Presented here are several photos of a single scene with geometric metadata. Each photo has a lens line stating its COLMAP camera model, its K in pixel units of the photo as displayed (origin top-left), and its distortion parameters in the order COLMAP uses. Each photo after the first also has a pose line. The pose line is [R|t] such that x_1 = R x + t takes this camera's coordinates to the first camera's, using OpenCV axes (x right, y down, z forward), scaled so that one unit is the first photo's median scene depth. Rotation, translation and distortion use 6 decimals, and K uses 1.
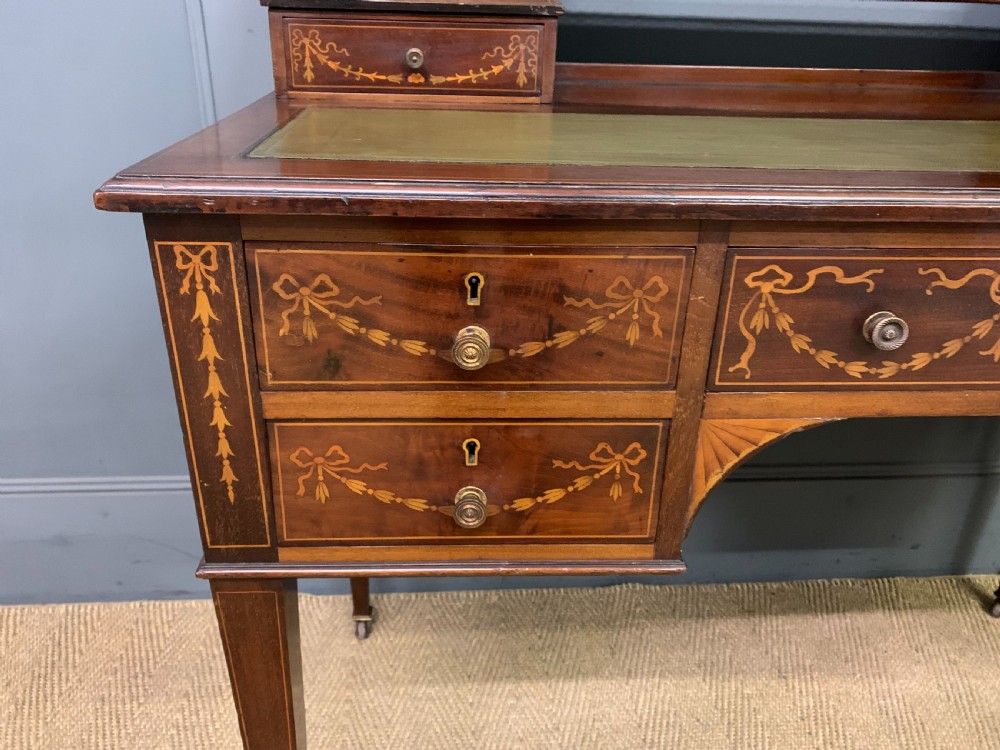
lens RADIAL K [[776.5, 0, 494.8], [0, 776.5, 376.8], [0, 0, 1]] dist [0.037533, -0.031225]
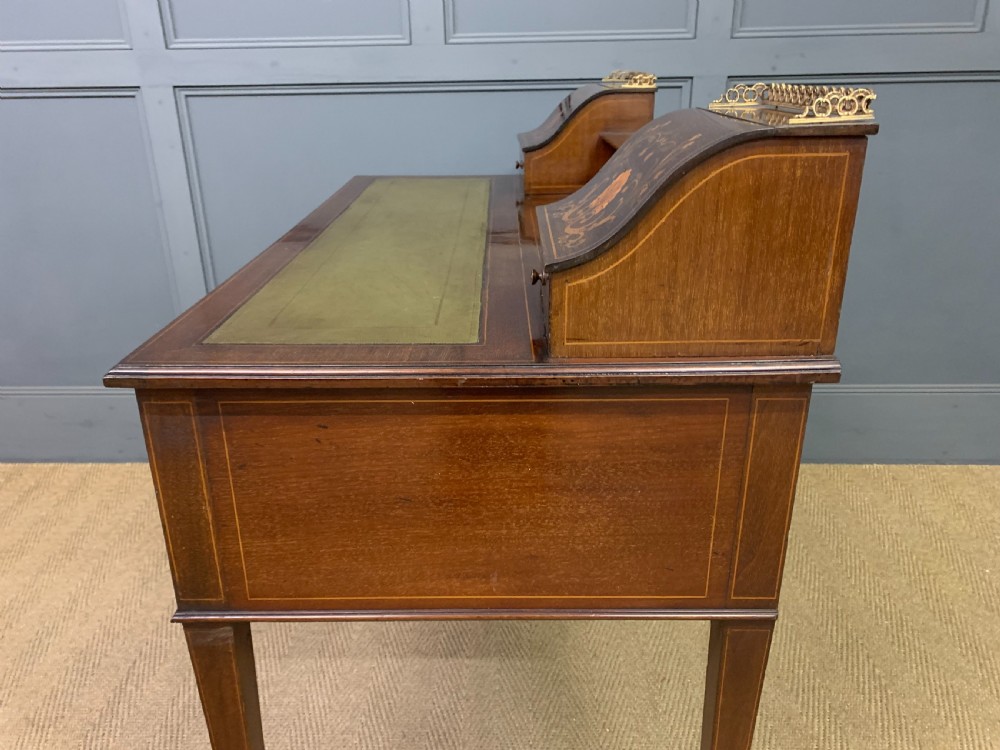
lens RADIAL K [[776.5, 0, 487.7], [0, 776.5, 379.2], [0, 0, 1]] dist [0.037533, -0.031225]
pose [[0.993076, 0.000724, -0.117474, 1.362780], [-0.007147, 0.998501, -0.054264, 0.483036], [0.117258, 0.054728, 0.991592, -1.623877]]
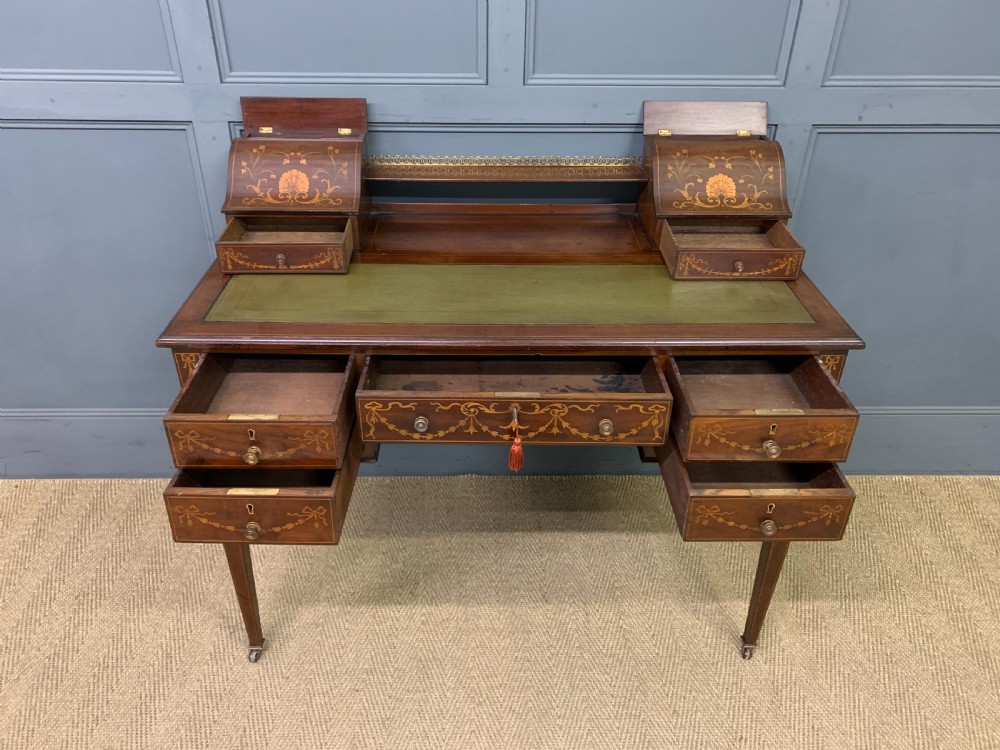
lens RADIAL K [[776.5, 0, 494.6], [0, 776.5, 370.7], [0, 0, 1]] dist [0.037533, -0.031225]
pose [[0.998416, 0.015624, -0.054054, 0.830941], [-0.009478, 0.993648, 0.112133, -0.385286], [0.055463, -0.111443, 0.992222, -1.669632]]
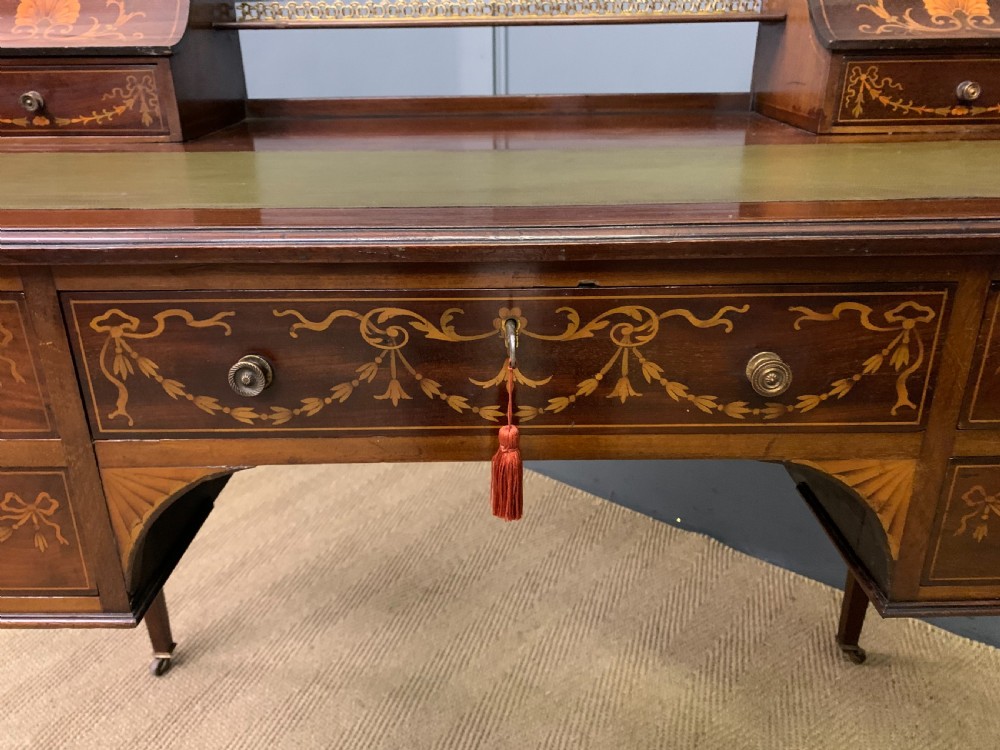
lens RADIAL K [[776.5, 0, 492.2], [0, 776.5, 368.7], [0, 0, 1]] dist [0.037533, -0.031225]
pose [[0.997232, -0.008499, -0.073862, 0.792066], [0.005393, 0.999097, -0.042149, -0.023521], [0.074154, 0.041634, 0.996377, 0.066999]]
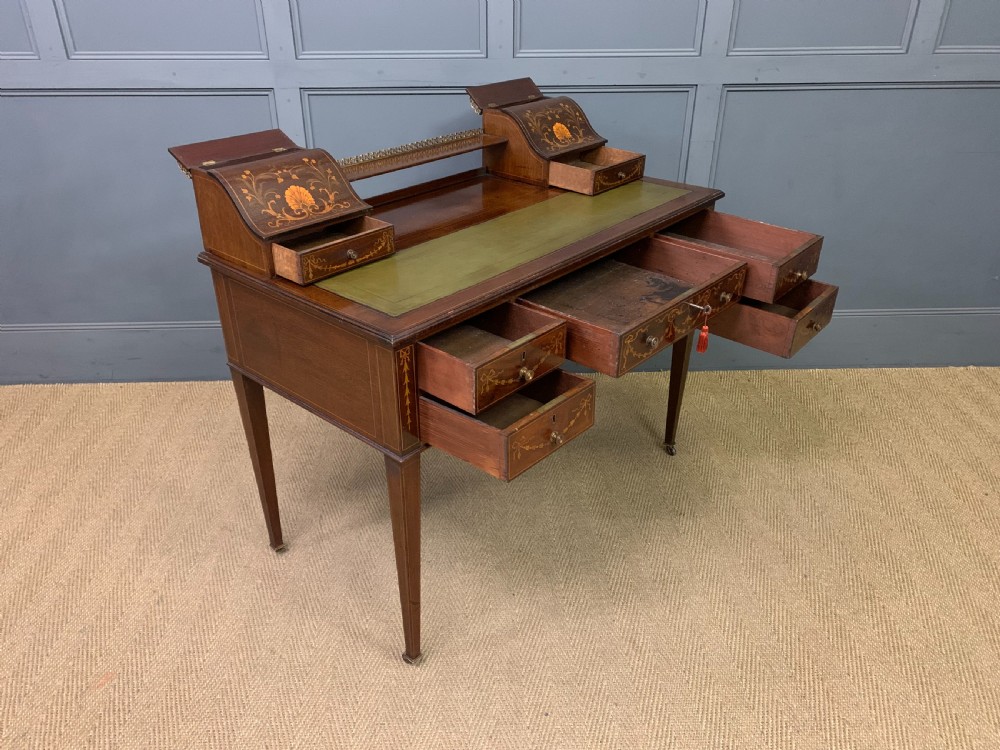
lens RADIAL K [[777.7, 0, 490.7], [0, 777.7, 375.9], [0, 0, 1]] dist [0.035685, -0.019653]
pose [[0.998976, -0.007254, -0.044663, 0.816106], [0.009914, 0.998171, 0.059634, 0.383353], [0.044148, -0.060015, 0.997221, -2.973525]]
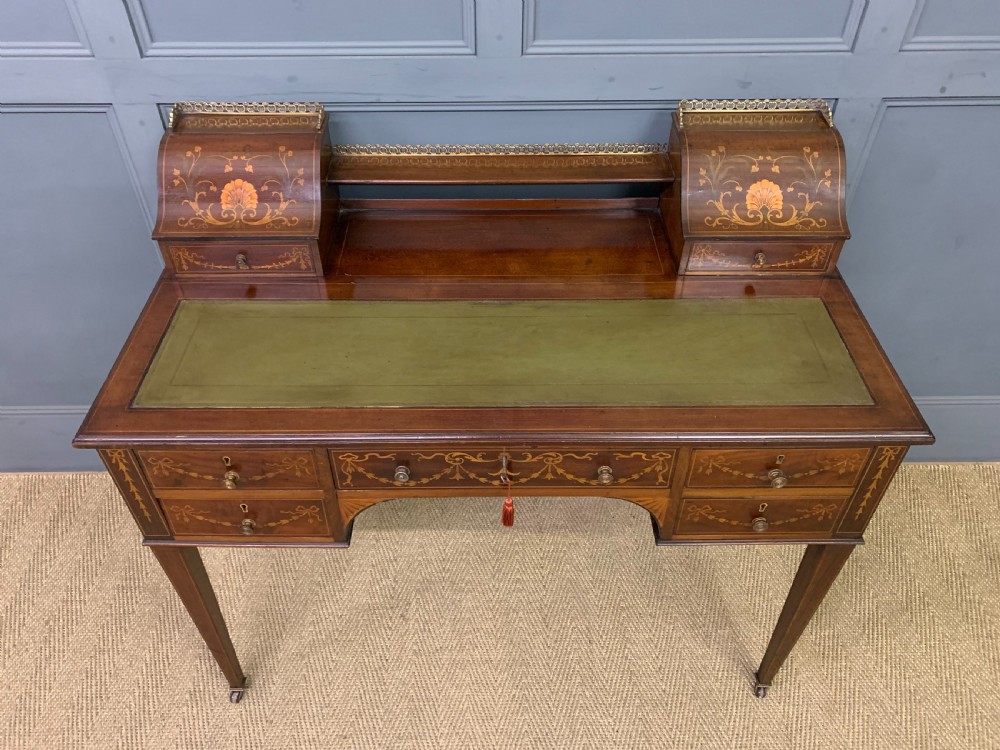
lens RADIAL K [[776.5, 0, 494.1], [0, 776.5, 376.2], [0, 0, 1]] dist [0.037533, -0.031225]
pose [[0.997823, 0.022069, -0.062145, 0.850091], [-0.002226, 0.953079, 0.302712, -0.987302], [0.065909, -0.301915, 0.951054, -1.078338]]
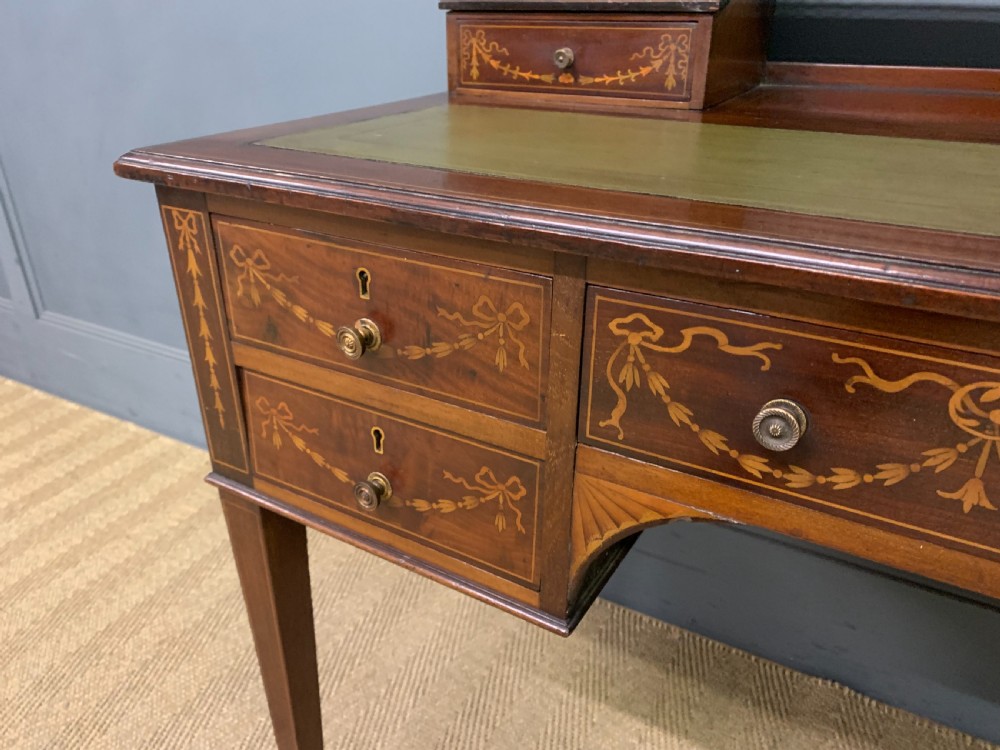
lens RADIAL K [[776.5, 0, 487.2], [0, 776.5, 385.5], [0, 0, 1]] dist [0.037533, -0.031225]
pose [[0.824629, 0.227675, -0.517832, 0.598830], [-0.218571, 0.972574, 0.079543, -0.087254], [0.521740, 0.047590, 0.851776, 0.176810]]
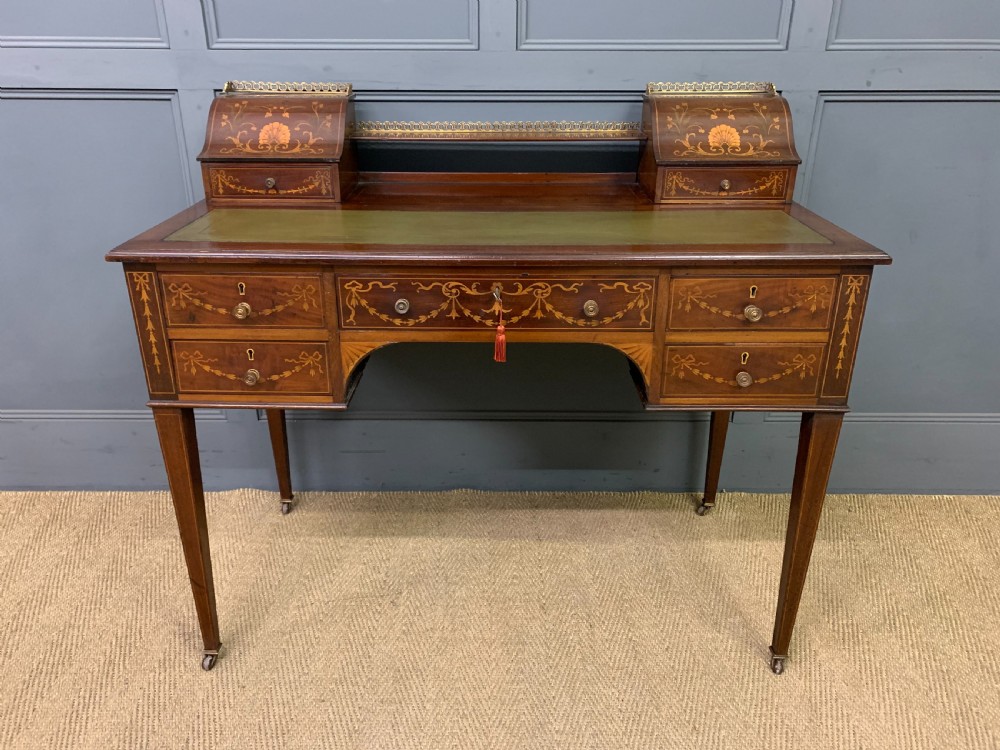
lens RADIAL K [[776.5, 0, 491.4], [0, 776.5, 366.3], [0, 0, 1]] dist [0.037533, -0.031225]
pose [[0.996768, 0.008363, -0.079896, 0.921620], [-0.011590, 0.999132, -0.040005, 0.220829], [0.079492, 0.040802, 0.996000, -1.410763]]
